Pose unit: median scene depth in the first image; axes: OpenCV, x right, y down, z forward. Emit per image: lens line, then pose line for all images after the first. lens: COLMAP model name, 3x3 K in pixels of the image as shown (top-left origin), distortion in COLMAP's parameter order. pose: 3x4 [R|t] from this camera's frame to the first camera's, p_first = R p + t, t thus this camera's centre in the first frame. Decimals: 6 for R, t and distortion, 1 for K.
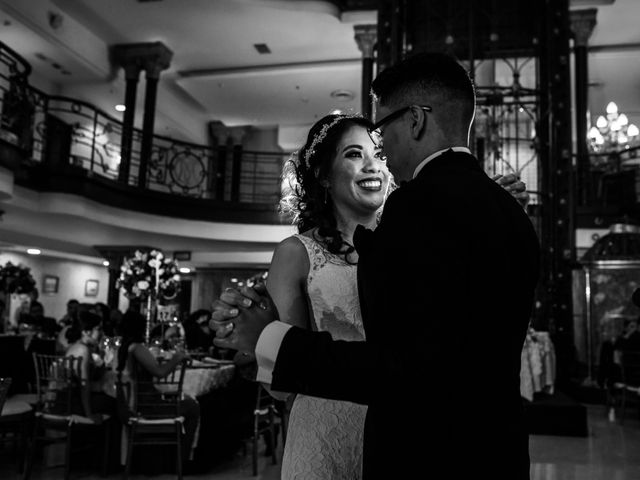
lens RADIAL K [[846.2, 0, 252.4], [0, 846.2, 240.4], [0, 0, 1]] dist [-0.077147, 0.055390]
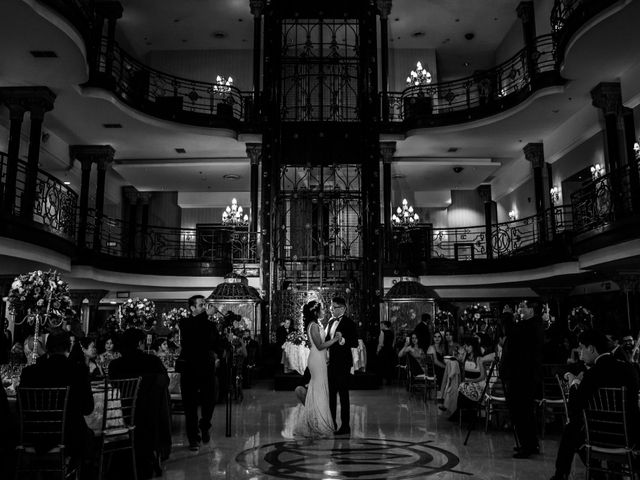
lens RADIAL K [[881.1, 0, 320.0], [0, 881.1, 240.0], [0, 0, 1]] dist [0.006475, 0.091071]
pose [[0.966701, -0.003005, 0.255890, -0.173979], [0.006665, 0.999888, -0.013436, -0.062204], [-0.255821, 0.014694, 0.966612, -0.630934]]
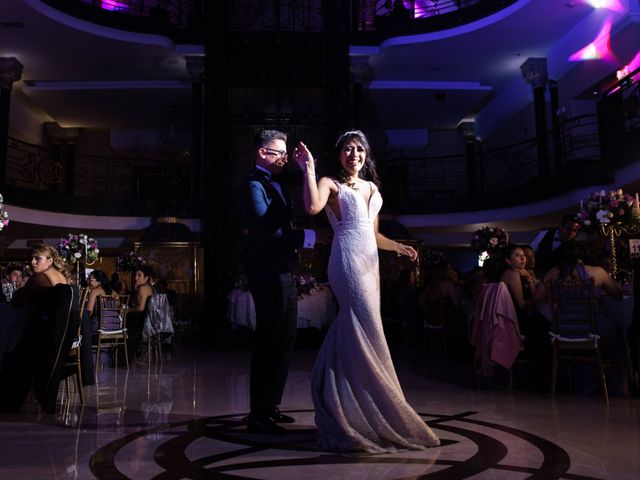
lens RADIAL K [[881.1, 0, 320.0], [0, 881.1, 240.0], [0, 0, 1]] dist [0.006475, 0.091071]
pose [[0.953513, -0.014365, 0.301010, -0.093385], [0.011672, 0.999874, 0.010742, 0.006132], [-0.301126, -0.006730, 0.953561, -0.330561]]
